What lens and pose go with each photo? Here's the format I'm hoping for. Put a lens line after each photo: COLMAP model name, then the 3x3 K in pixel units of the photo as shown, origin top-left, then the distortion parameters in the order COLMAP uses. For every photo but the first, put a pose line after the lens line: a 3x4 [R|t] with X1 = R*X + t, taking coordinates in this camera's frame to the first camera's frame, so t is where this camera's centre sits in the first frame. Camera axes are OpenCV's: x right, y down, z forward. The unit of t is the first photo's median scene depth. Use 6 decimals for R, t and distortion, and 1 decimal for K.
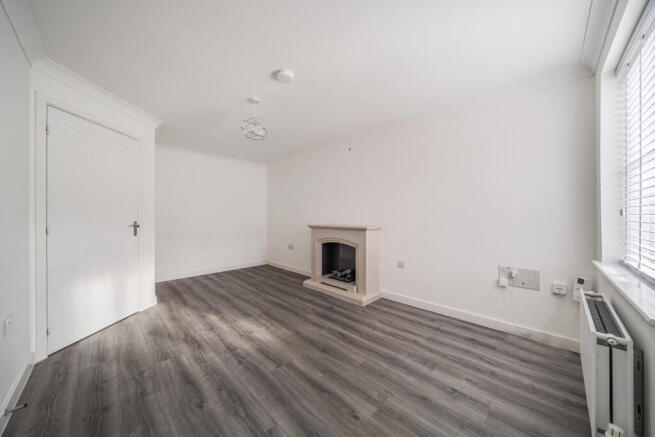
lens RADIAL K [[226.4, 0, 326.5], [0, 226.4, 217.7], [0, 0, 1]] dist [-0.001969, -0.000310]
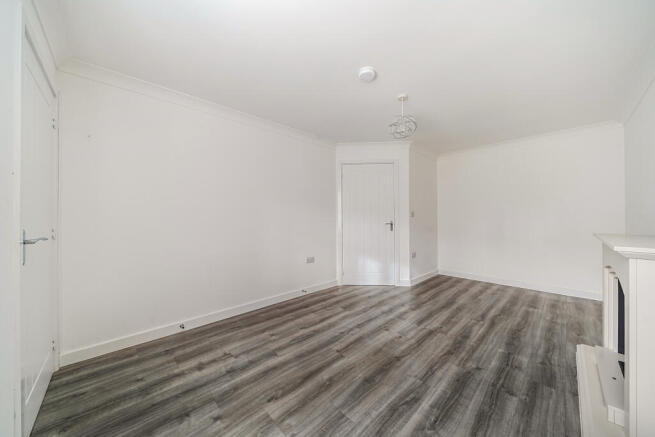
lens RADIAL K [[226.4, 0, 326.5], [0, 226.4, 218.4], [0, 0, 1]] dist [-0.001969, -0.000310]
pose [[-0.035233, 0.002519, -0.999376, 0.680918], [0.001579, 0.999996, 0.002465, -0.004903], [0.999378, -0.001491, -0.035237, 0.731805]]
